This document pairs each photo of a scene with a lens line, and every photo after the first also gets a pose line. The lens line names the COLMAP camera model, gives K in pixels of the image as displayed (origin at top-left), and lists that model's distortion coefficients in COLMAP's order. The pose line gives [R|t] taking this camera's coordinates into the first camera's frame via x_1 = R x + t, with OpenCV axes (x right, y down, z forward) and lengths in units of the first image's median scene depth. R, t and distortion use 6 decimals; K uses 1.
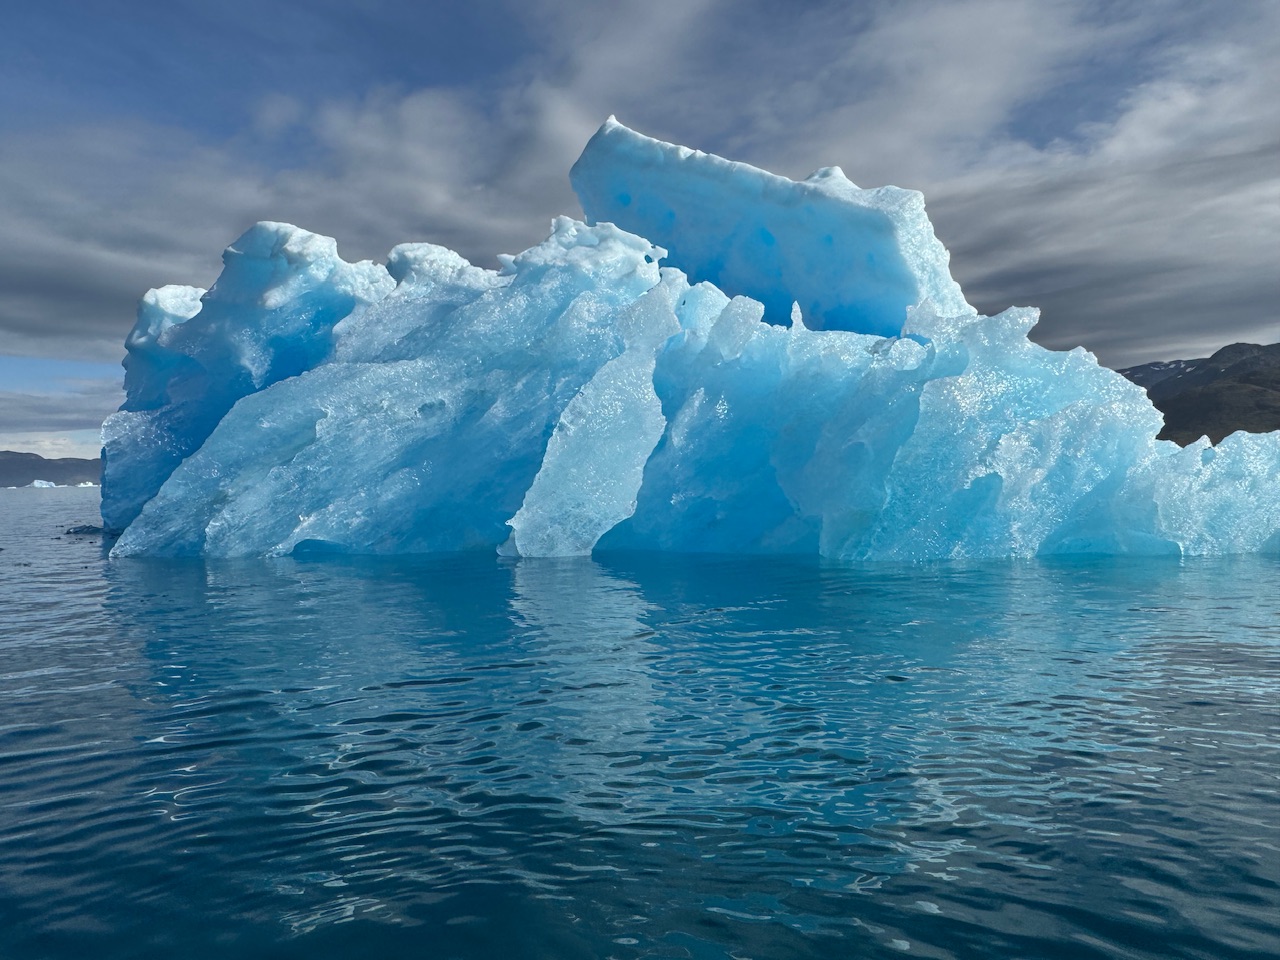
lens RADIAL K [[913.7, 0, 632.4], [0, 913.7, 484.3], [0, 0, 1]] dist [0.049025, 0.005663]
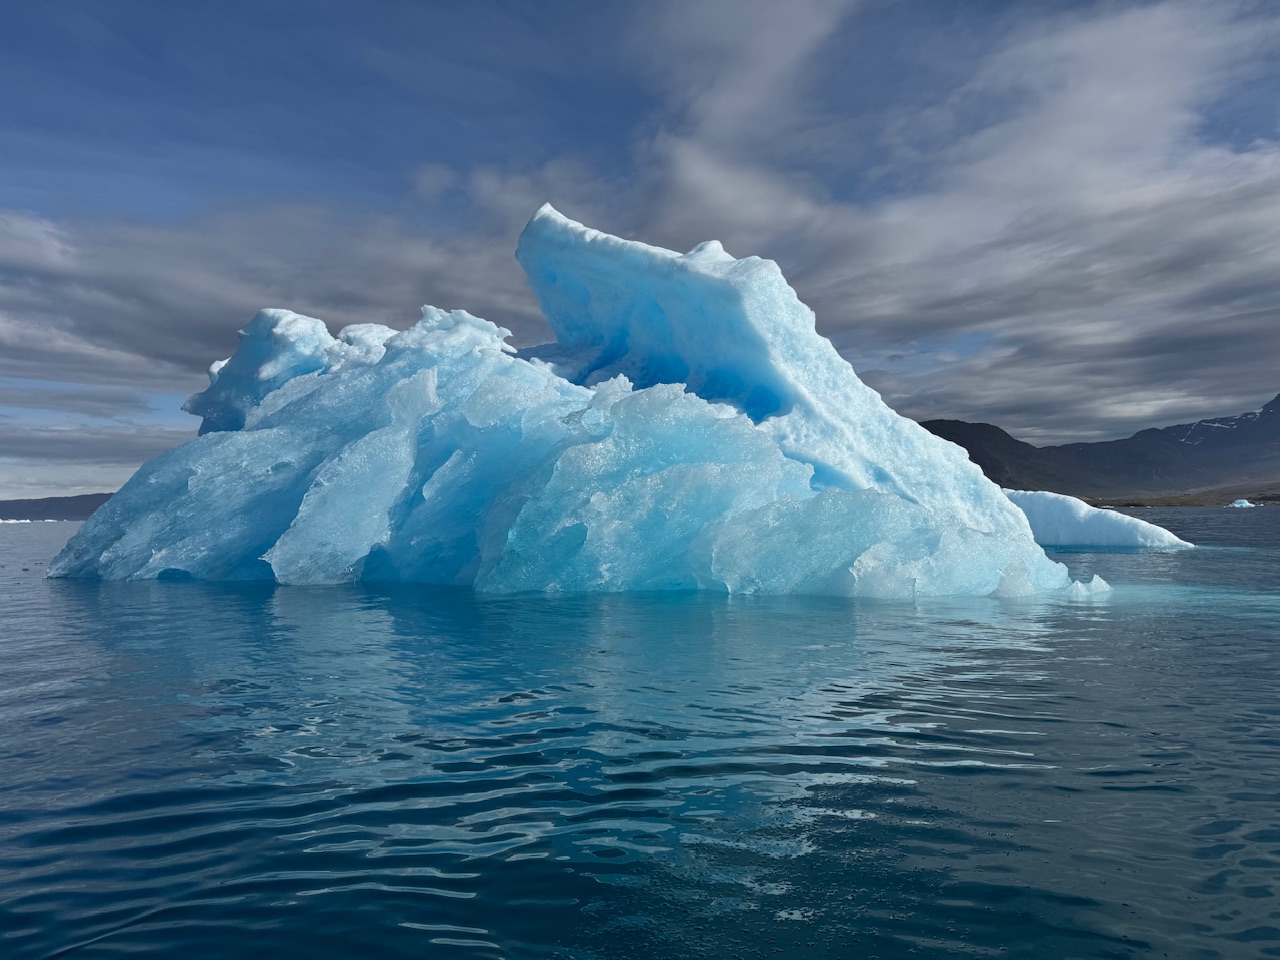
lens RADIAL K [[913.7, 0, 632.9], [0, 913.7, 507.7], [0, 0, 1]] dist [0.049025, 0.005663]
pose [[0.978086, 0.004275, -0.208157, 0.447917], [-0.006142, 0.999947, -0.008323, -0.015212], [0.208110, 0.009419, 0.978060, -0.132549]]
